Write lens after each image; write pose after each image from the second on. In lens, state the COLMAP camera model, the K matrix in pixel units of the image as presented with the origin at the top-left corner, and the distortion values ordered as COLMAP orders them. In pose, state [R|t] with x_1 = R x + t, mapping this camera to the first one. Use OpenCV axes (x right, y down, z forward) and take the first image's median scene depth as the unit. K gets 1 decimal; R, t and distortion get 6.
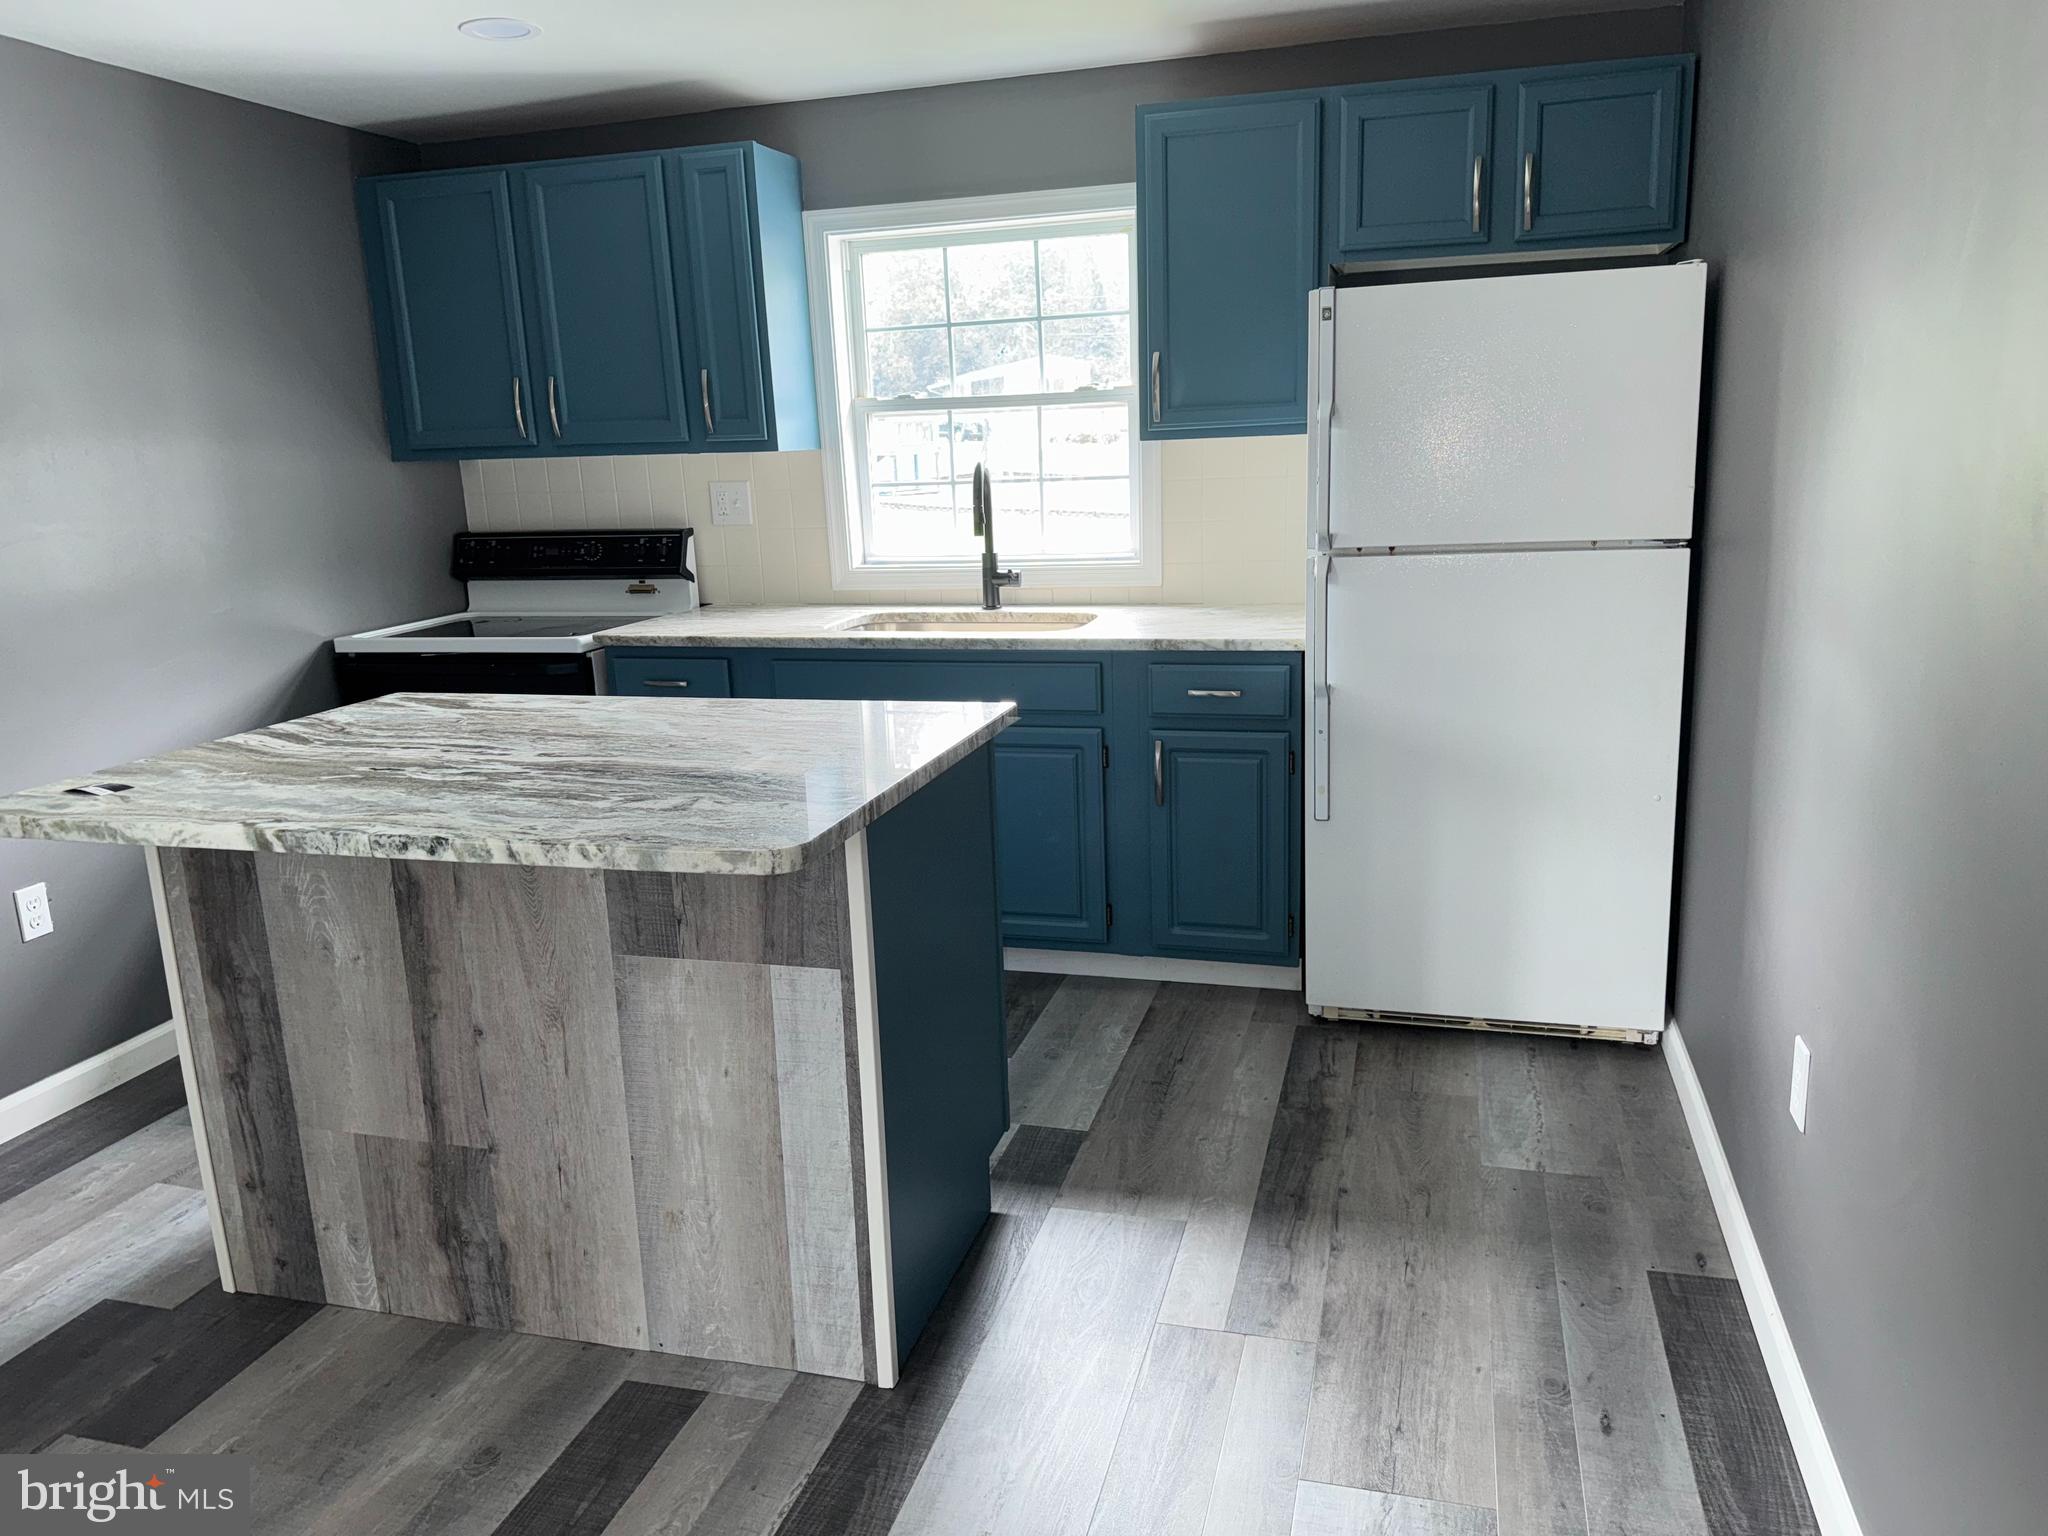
lens RADIAL K [[1425.2, 0, 1028.3], [0, 1425.2, 764.2], [0, 0, 1]] dist [0.061623, -0.082835]
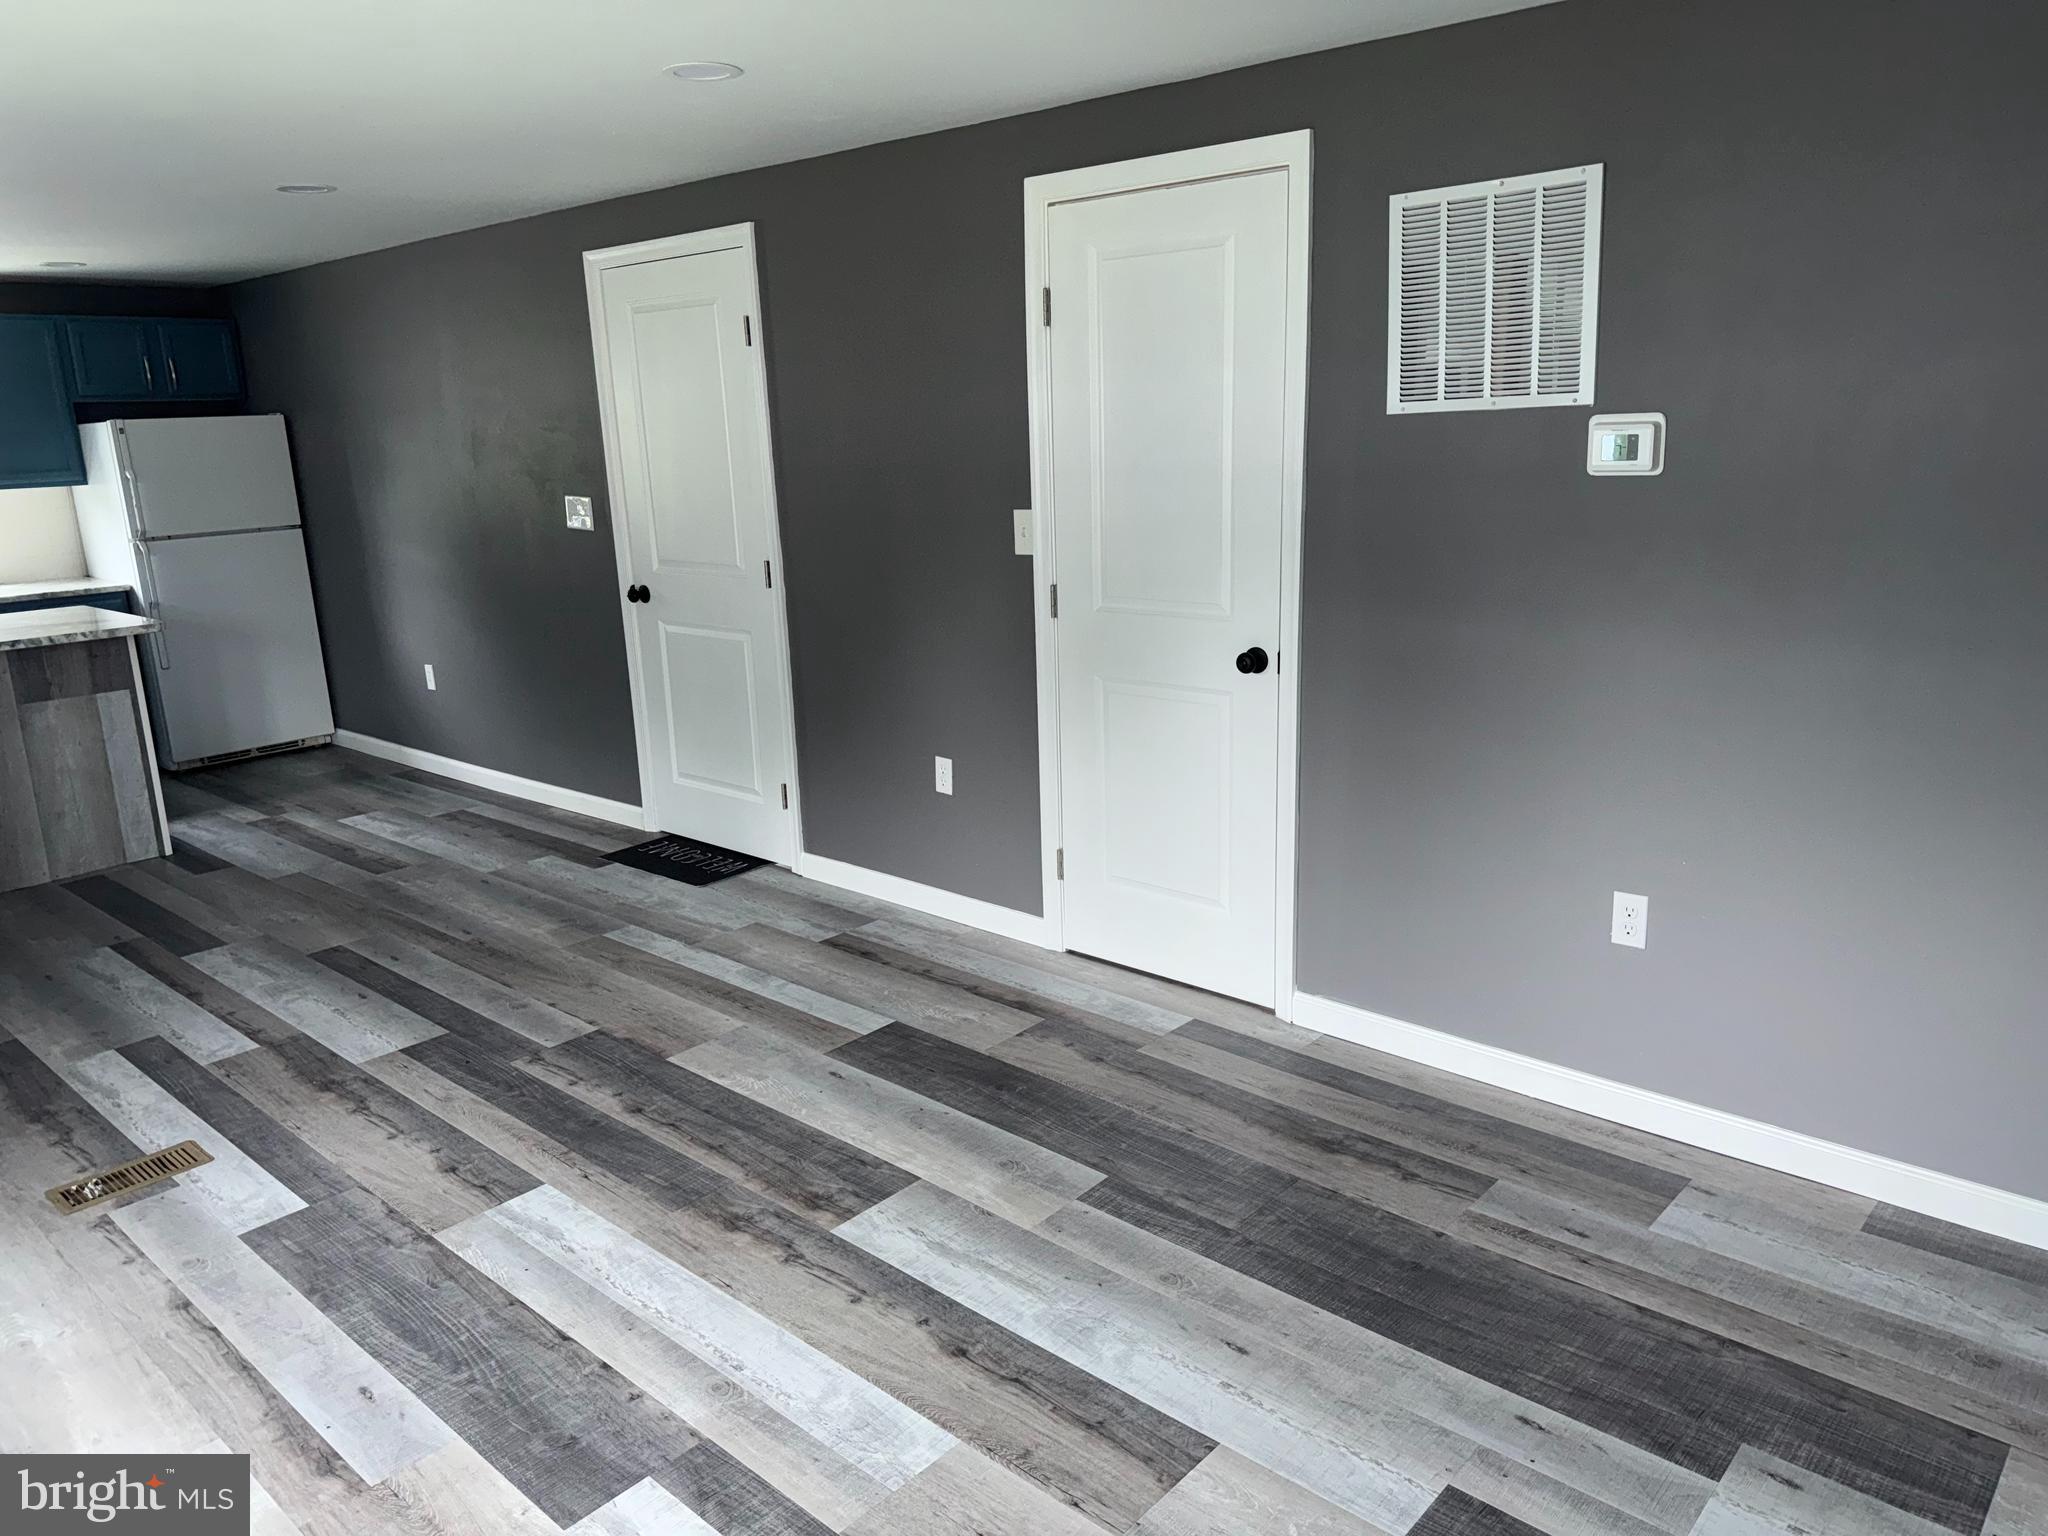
lens RADIAL K [[1425.2, 0, 1018.5], [0, 1425.2, 773.2], [0, 0, 1]] dist [0.061623, -0.082835]
pose [[0.443208, -0.199828, 0.873862, -1.326628], [0.218543, 0.969510, 0.110858, 0.269747], [-0.869371, 0.141843, 0.473366, -1.259653]]
